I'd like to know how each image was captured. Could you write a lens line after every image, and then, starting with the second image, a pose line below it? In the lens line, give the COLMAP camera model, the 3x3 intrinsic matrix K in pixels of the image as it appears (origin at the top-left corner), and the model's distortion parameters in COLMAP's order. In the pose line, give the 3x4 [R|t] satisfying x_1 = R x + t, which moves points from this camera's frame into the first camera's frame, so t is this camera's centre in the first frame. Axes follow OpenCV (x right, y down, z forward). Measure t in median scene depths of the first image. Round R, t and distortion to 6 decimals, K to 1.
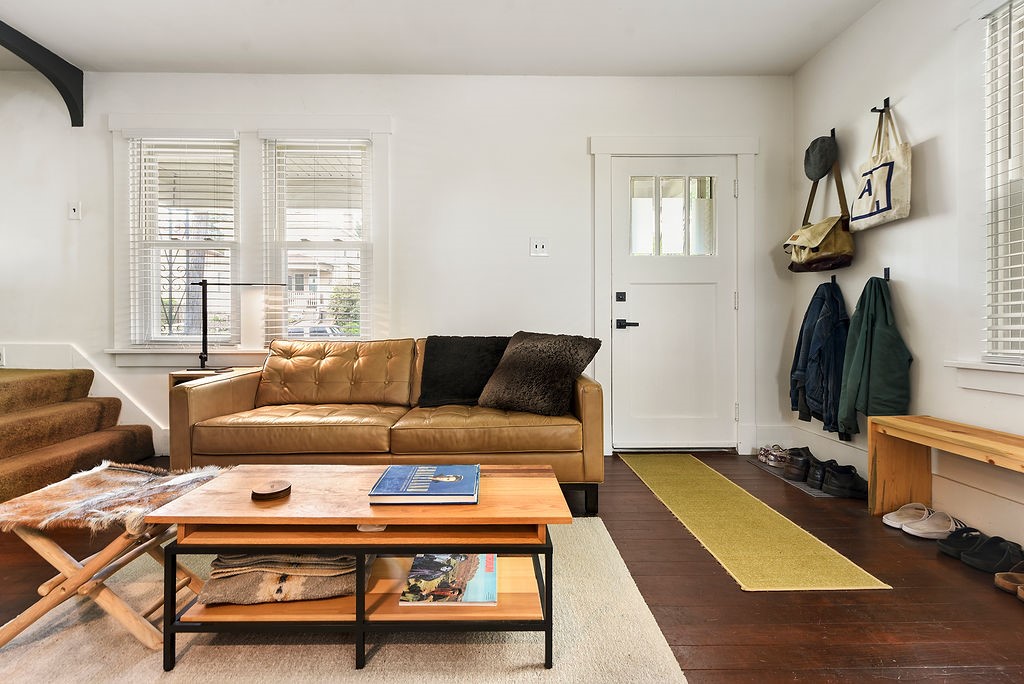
lens RADIAL K [[421.5, 0, 497.6], [0, 421.5, 321.6], [0, 0, 1]] dist [0.012388, -0.002469]
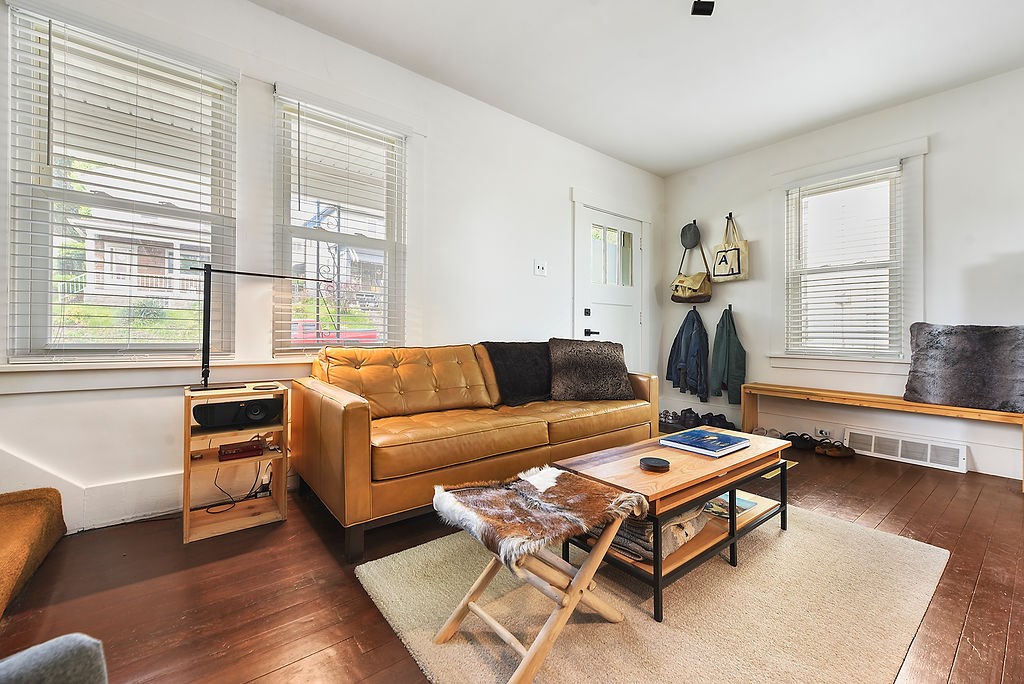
lens RADIAL K [[404.7, 0, 511.1], [0, 404.7, 326.8], [0, 0, 1]] dist [0.003782, -0.000055]
pose [[0.798869, 0.021096, 0.601135, -0.778221], [-0.020580, 0.999758, -0.007736, 0.002416], [-0.601153, -0.006192, 0.799110, 0.144490]]
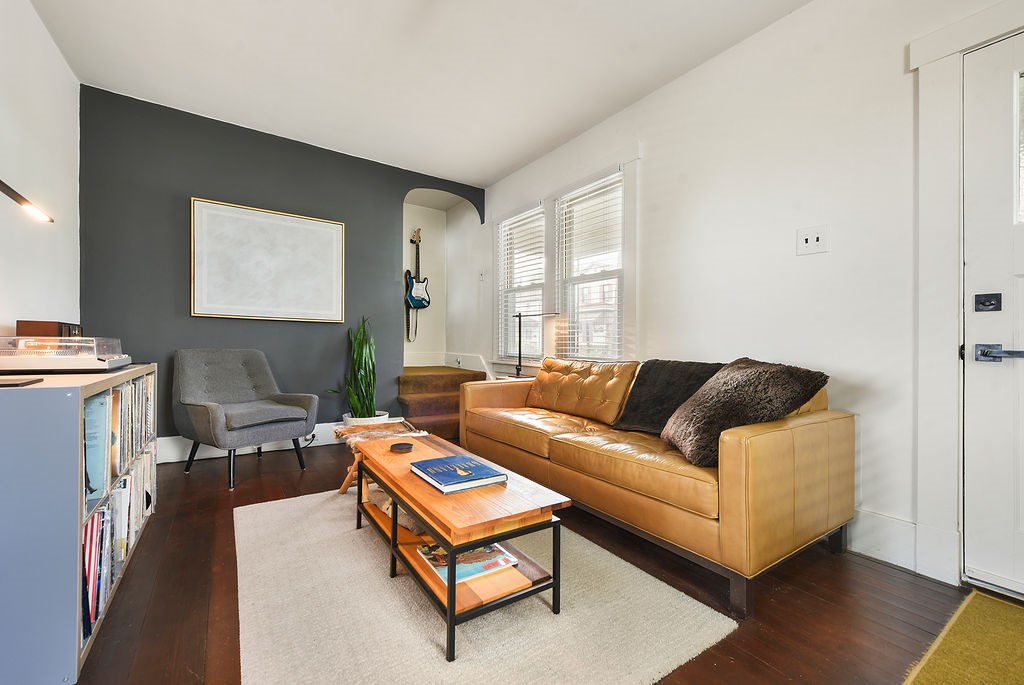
lens RADIAL K [[421.5, 0, 517.8], [0, 421.5, 335.3], [0, 0, 1]] dist [0.012388, -0.002469]
pose [[0.554332, -0.008752, -0.832249, 0.487977], [-0.016271, 0.999640, -0.021350, 0.005695], [0.832136, 0.025376, 0.553990, 0.236207]]
